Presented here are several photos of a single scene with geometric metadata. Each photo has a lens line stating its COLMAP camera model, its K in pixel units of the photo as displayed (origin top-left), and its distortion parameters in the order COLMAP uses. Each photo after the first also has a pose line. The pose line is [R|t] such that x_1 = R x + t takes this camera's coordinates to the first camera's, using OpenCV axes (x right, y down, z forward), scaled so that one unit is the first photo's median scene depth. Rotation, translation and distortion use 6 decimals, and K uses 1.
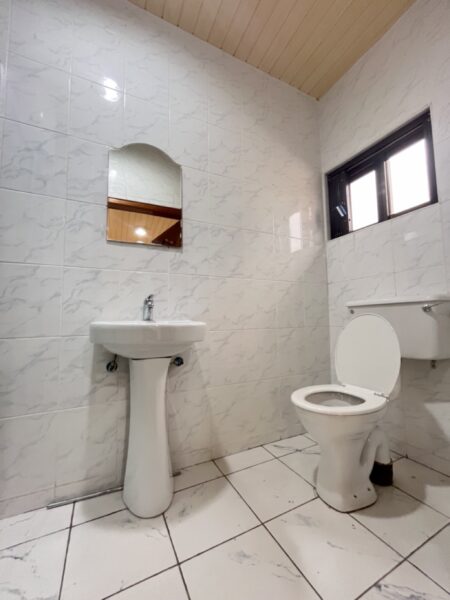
lens RADIAL K [[241.9, 0, 222.7], [0, 241.9, 302.0], [0, 0, 1]] dist [-0.002519, 0.000695]
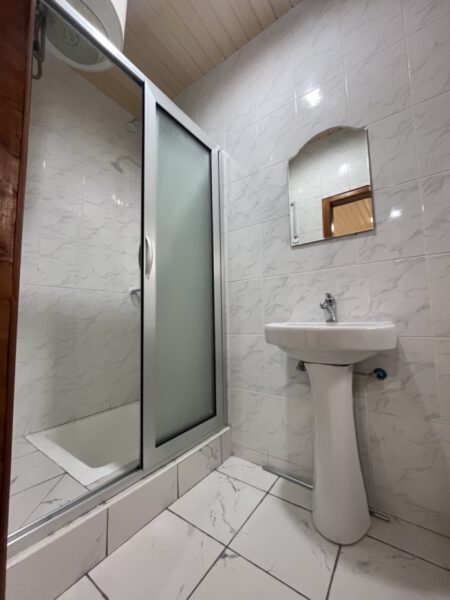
lens RADIAL K [[241.9, 0, 223.1], [0, 241.9, 298.0], [0, 0, 1]] dist [-0.002519, 0.000695]
pose [[0.470820, -0.073502, -0.879162, 0.319713], [0.081755, 0.995870, -0.039477, -0.011386], [0.878433, -0.053289, 0.474885, 0.218191]]
